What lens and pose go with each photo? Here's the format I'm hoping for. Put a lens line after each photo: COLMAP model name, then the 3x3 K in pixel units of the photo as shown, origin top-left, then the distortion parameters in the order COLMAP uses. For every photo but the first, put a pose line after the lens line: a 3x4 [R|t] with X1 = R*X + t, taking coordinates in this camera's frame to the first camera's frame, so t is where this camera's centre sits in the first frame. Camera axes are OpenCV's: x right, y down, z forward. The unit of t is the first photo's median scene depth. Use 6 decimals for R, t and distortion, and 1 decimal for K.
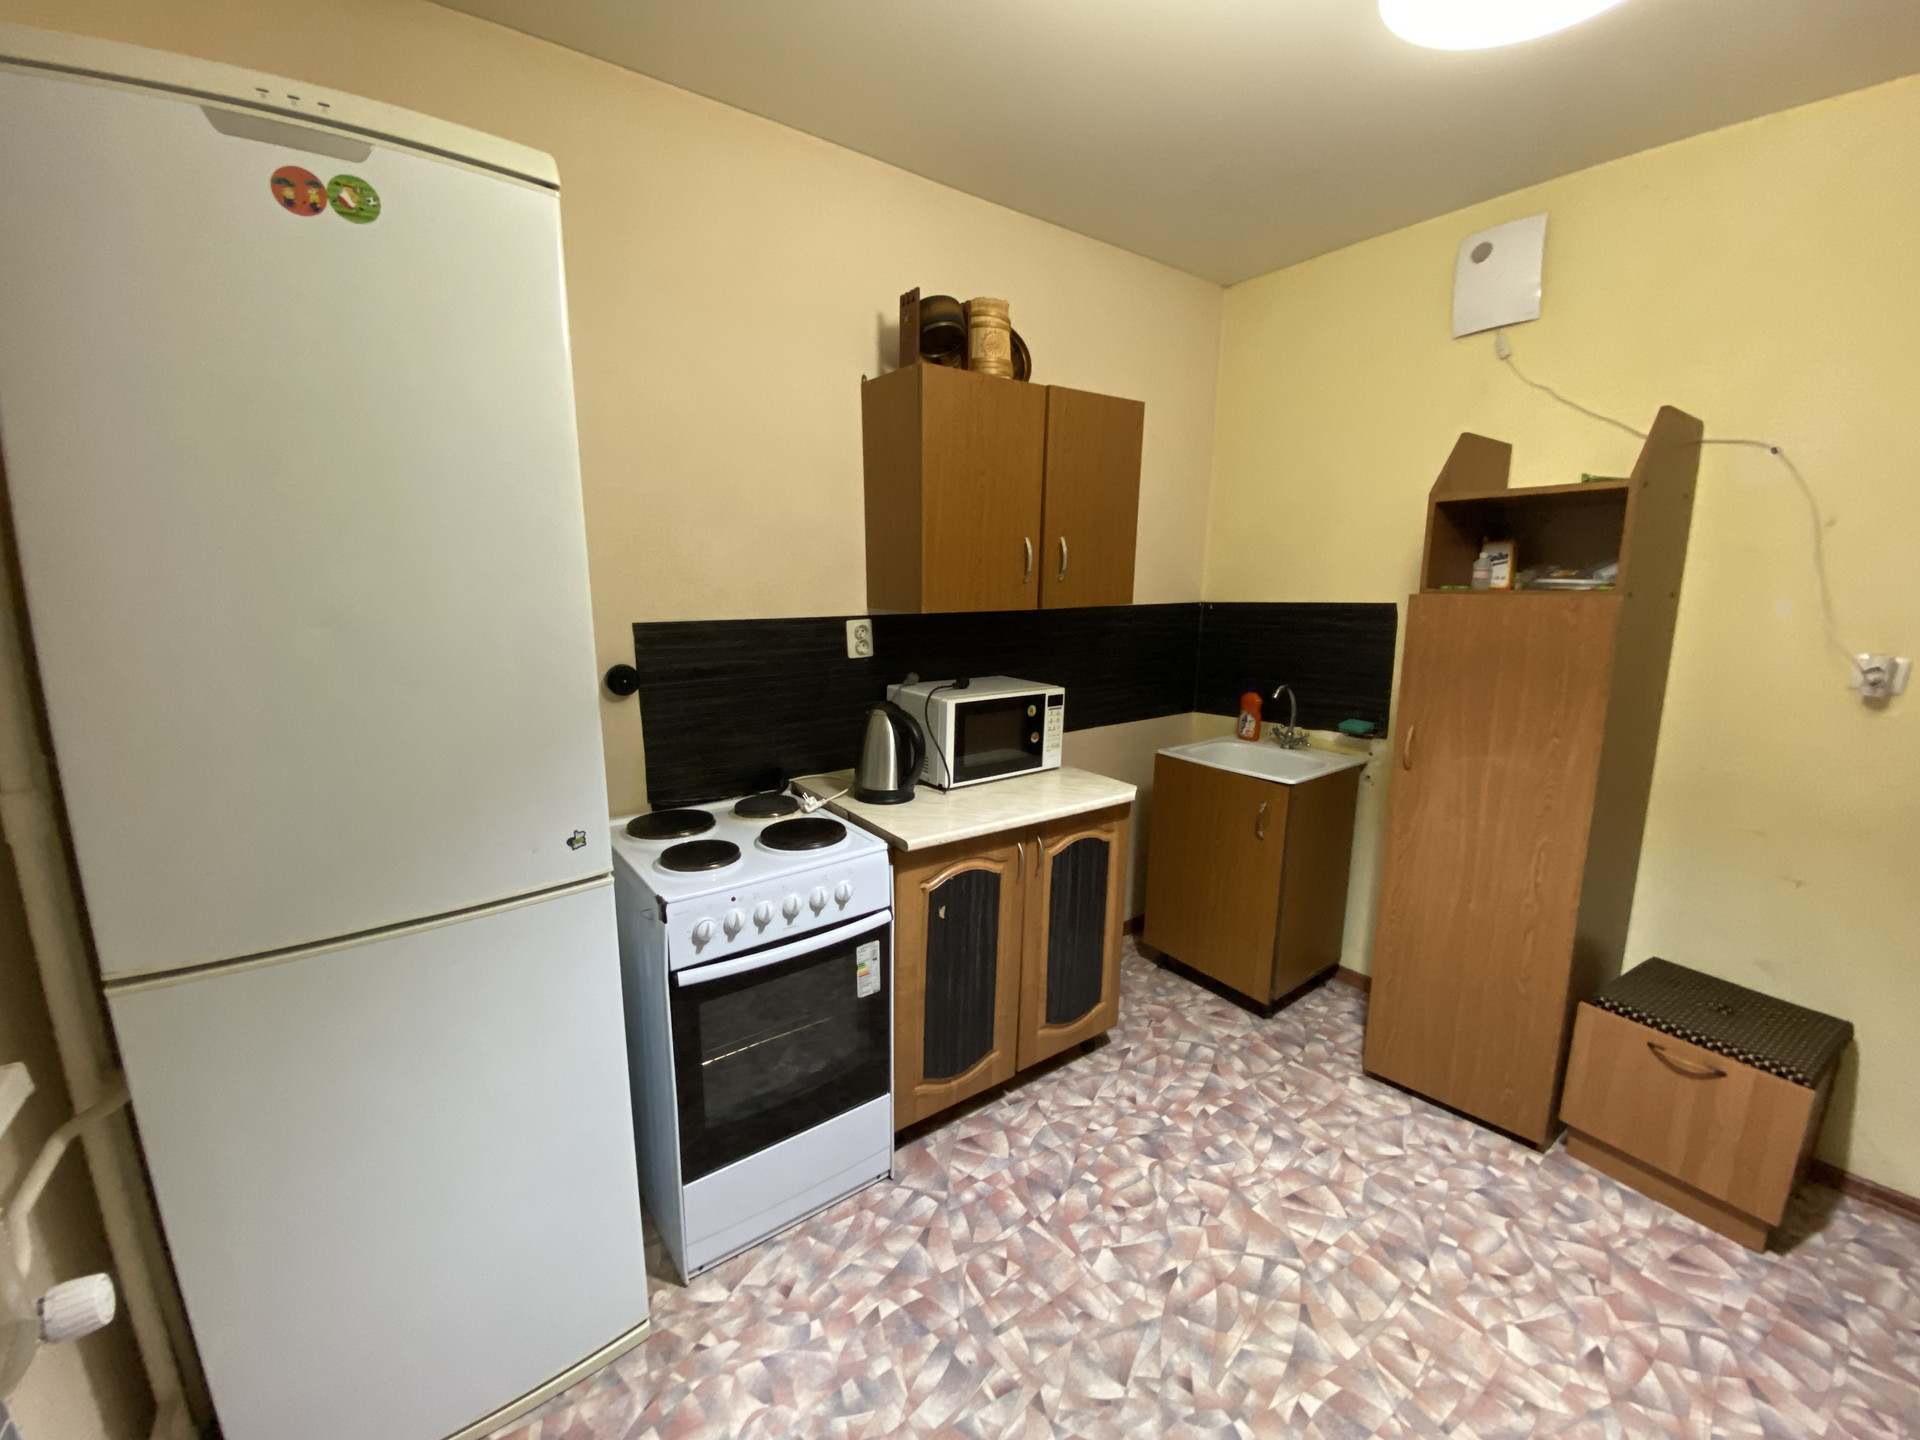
lens RADIAL K [[763.4, 0, 947.0], [0, 763.4, 712.9], [0, 0, 1]] dist [0.011139, -0.020162]
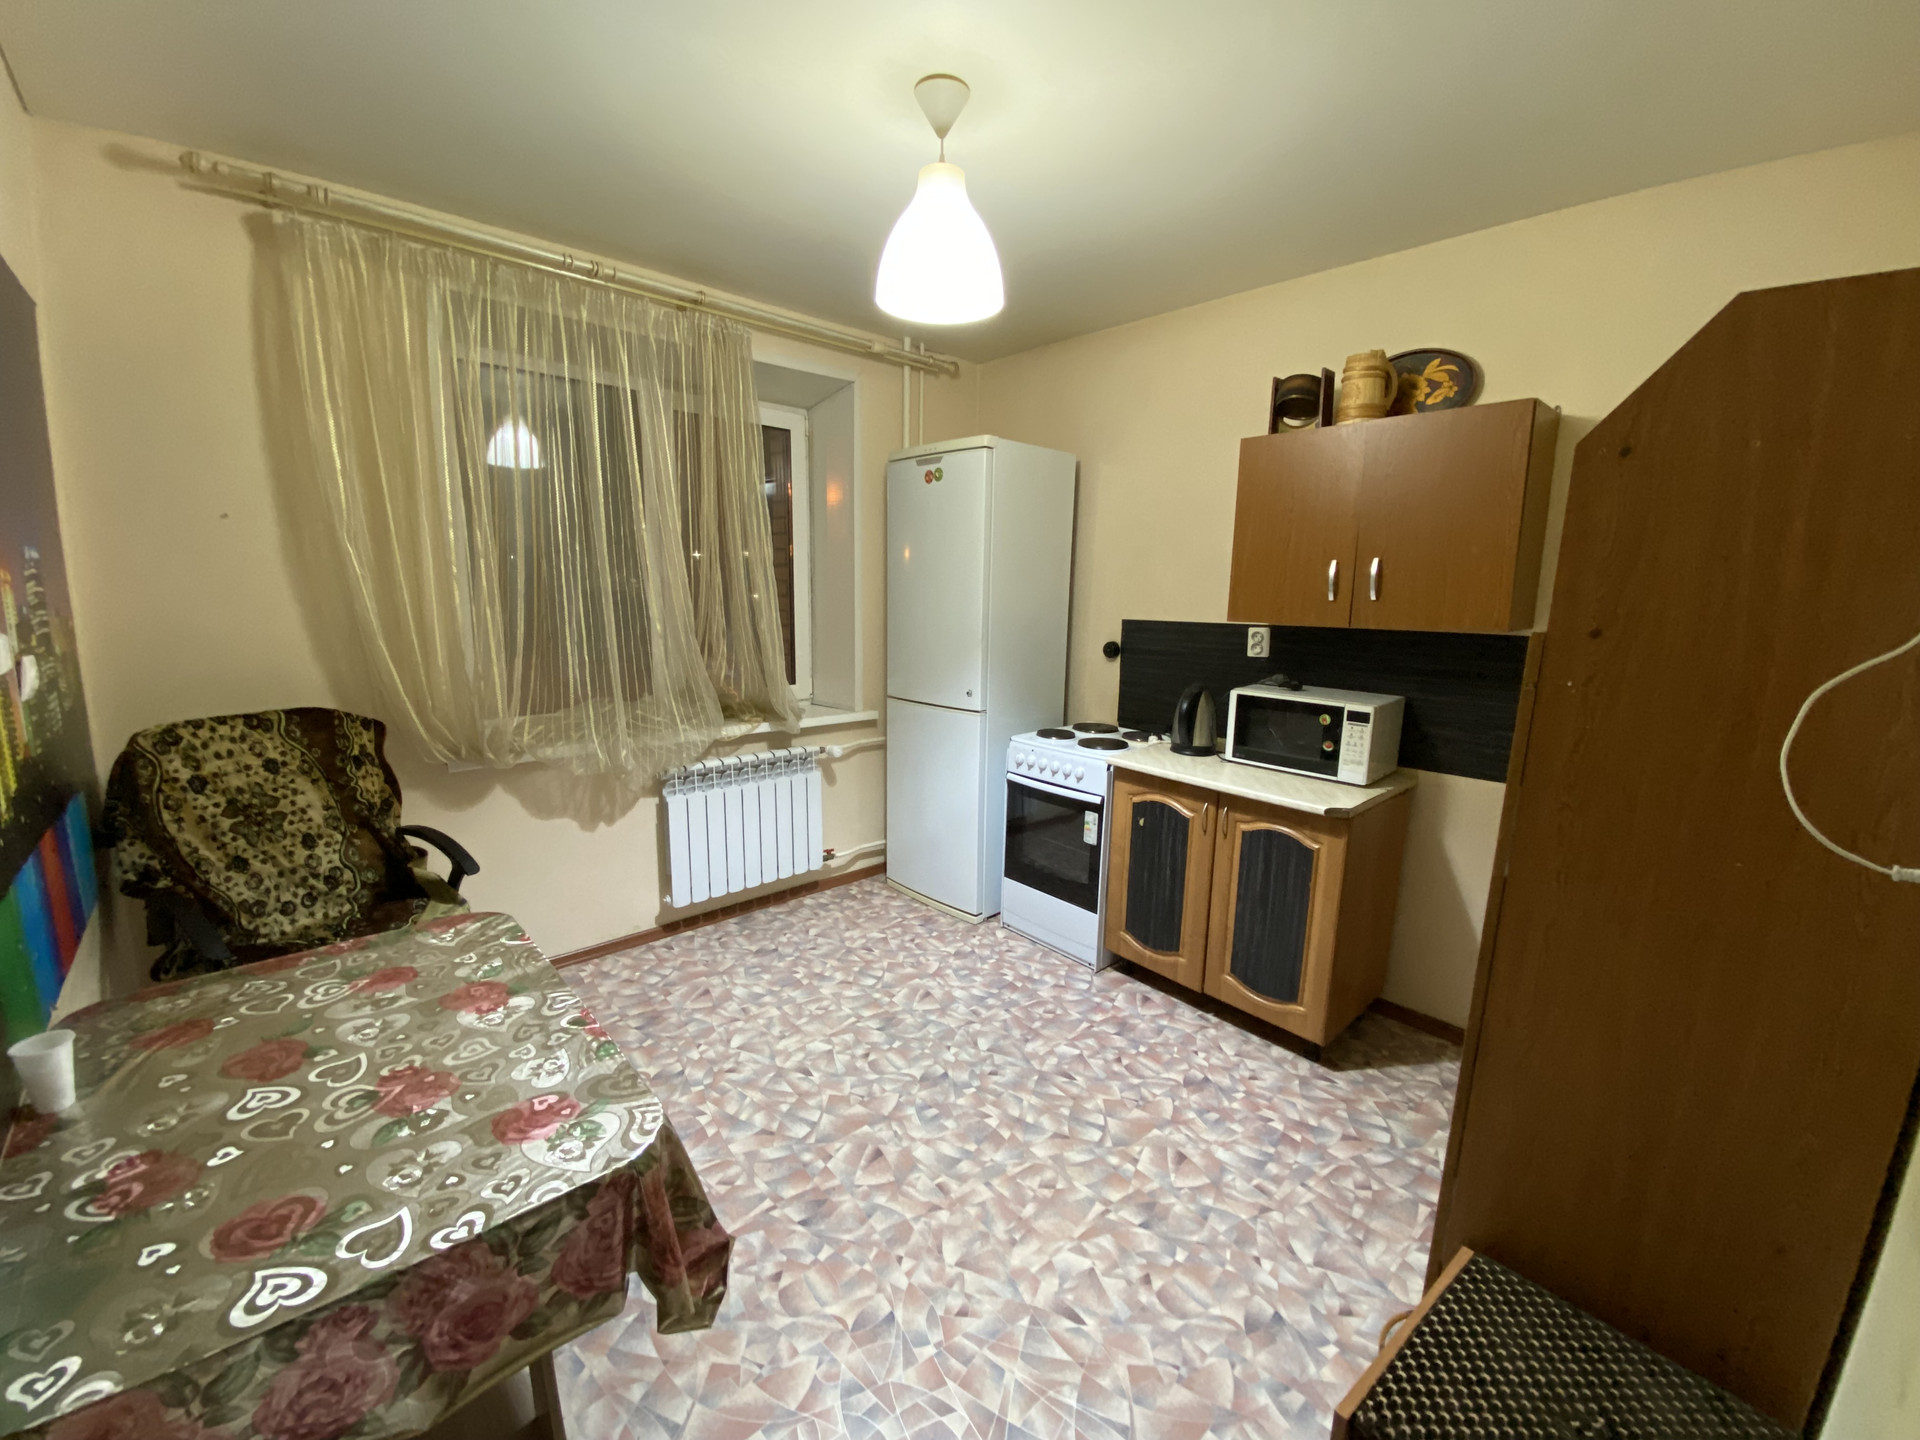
lens RADIAL K [[756.9, 0, 960.0], [0, 756.9, 720.0], [0, 0, 1]] dist [-0.055471, -0.000073]
pose [[0.111032, 0.167962, -0.979521, 1.352977], [-0.185230, 0.971842, 0.145649, -0.075697], [0.976402, 0.165265, 0.139017, 0.429087]]
